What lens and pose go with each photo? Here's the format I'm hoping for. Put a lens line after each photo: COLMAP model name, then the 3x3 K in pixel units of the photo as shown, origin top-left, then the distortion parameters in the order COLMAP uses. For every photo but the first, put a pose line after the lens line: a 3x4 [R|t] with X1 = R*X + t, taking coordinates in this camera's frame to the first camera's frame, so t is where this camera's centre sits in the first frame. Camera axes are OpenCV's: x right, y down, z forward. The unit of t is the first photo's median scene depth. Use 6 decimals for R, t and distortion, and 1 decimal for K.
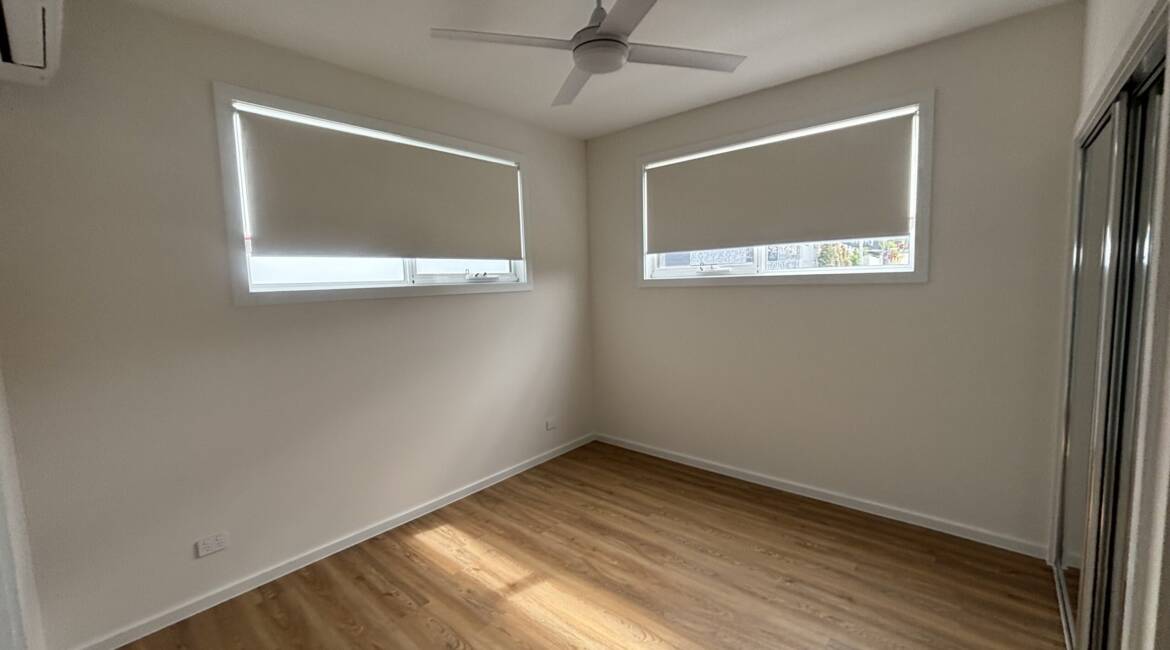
lens RADIAL K [[470.4, 0, 599.5], [0, 470.4, 328.1], [0, 0, 1]] dist [-0.001355, -0.000039]
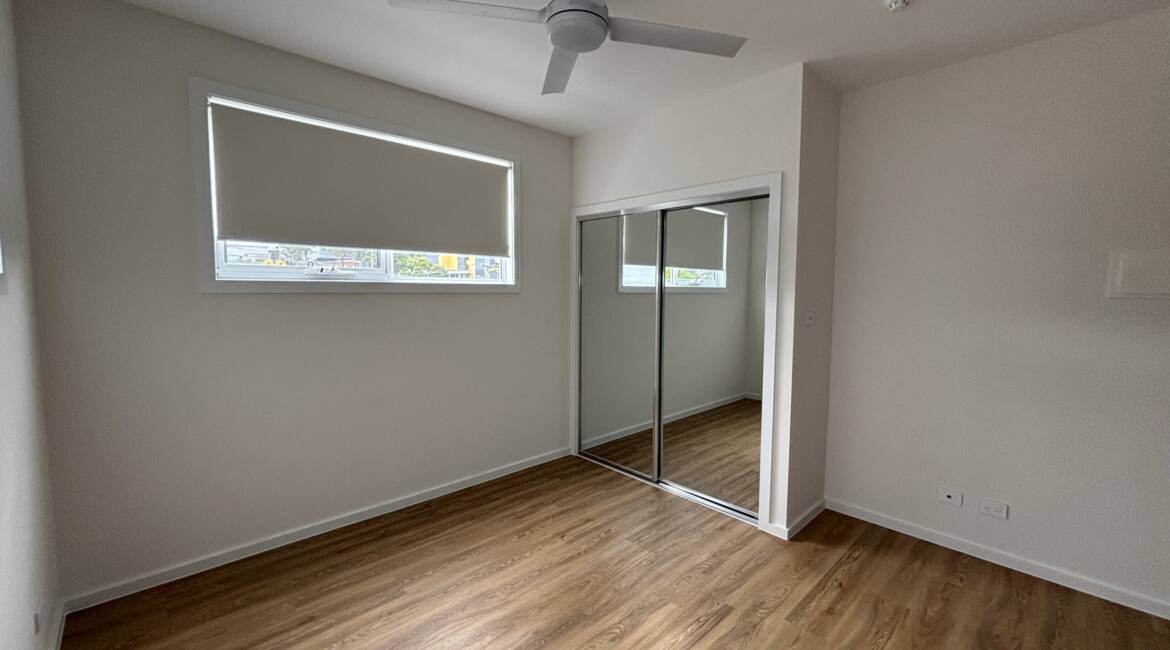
lens RADIAL K [[467.3, 0, 585.0], [0, 467.3, 322.2], [0, 0, 1]] dist [-0.002344, -0.000178]
pose [[0.110732, -0.048849, 0.992649, -0.577702], [0.082857, 0.995768, 0.039759, -0.042136], [-0.990390, 0.077845, 0.114311, 0.579069]]
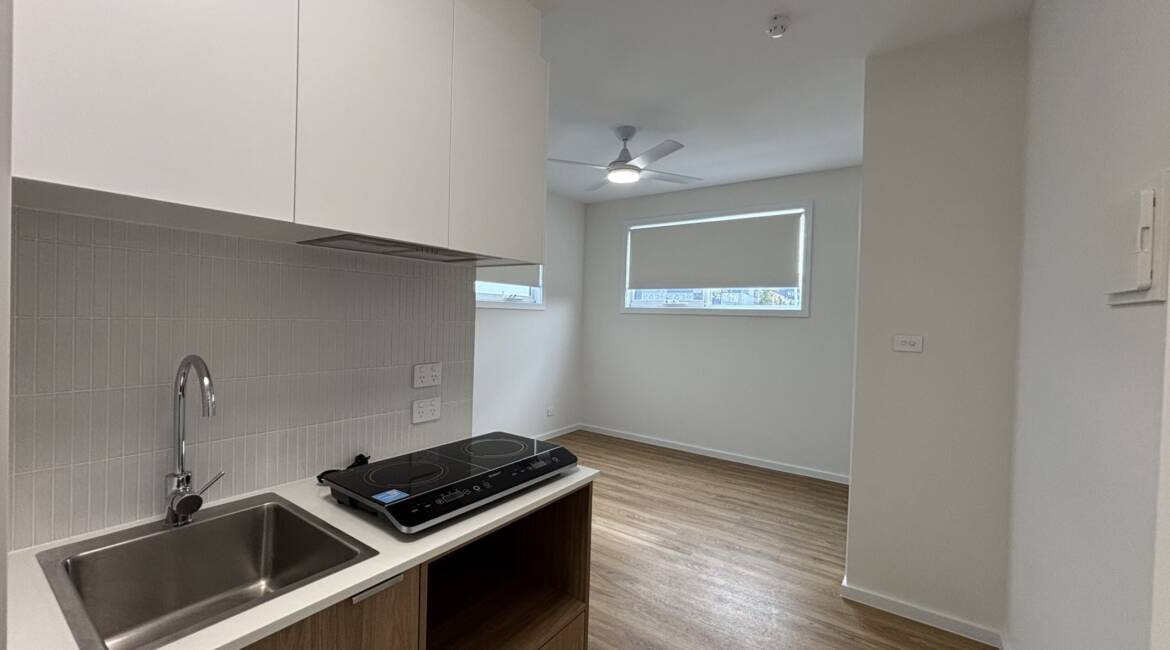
lens RADIAL K [[470.4, 0, 599.5], [0, 470.4, 328.1], [0, 0, 1]] dist [-0.001355, -0.000039]
pose [[0.992825, 0.055459, 0.105934, -0.153672], [-0.046995, 0.995623, -0.080791, 0.090115], [-0.109951, 0.075233, 0.991086, -0.440718]]
